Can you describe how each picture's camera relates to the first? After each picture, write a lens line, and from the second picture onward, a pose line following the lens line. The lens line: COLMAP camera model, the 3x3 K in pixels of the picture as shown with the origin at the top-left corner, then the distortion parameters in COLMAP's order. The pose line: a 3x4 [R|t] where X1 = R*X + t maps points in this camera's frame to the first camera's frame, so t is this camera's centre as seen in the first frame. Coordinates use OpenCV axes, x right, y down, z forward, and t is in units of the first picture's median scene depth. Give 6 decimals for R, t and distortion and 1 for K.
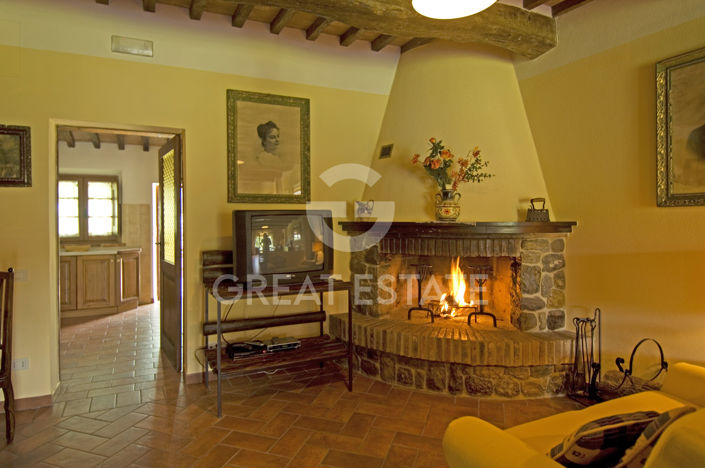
lens RADIAL K [[440.1, 0, 351.9], [0, 440.1, 231.0], [0, 0, 1]] dist [-0.000517, -0.000549]
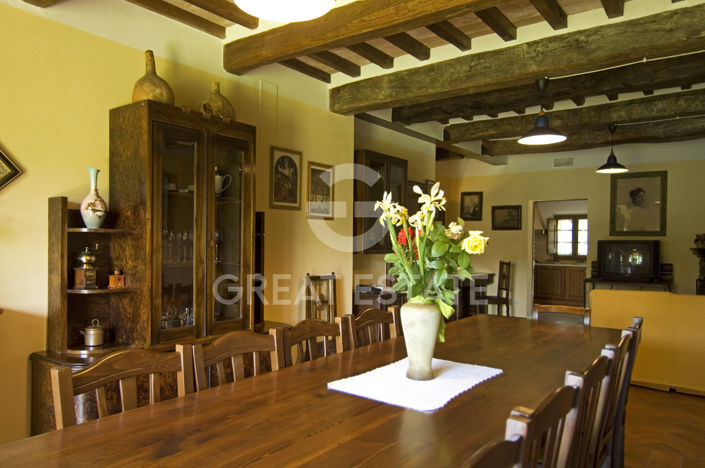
lens RADIAL K [[499.4, 0, 352.2], [0, 499.4, 236.6], [0, 0, 1]] dist [0.002764, 0.000722]
pose [[0.466141, 0.004573, -0.884698, 0.983407], [-0.043174, 0.998913, -0.017584, 0.019996], [0.883656, 0.046393, 0.465832, -0.849902]]
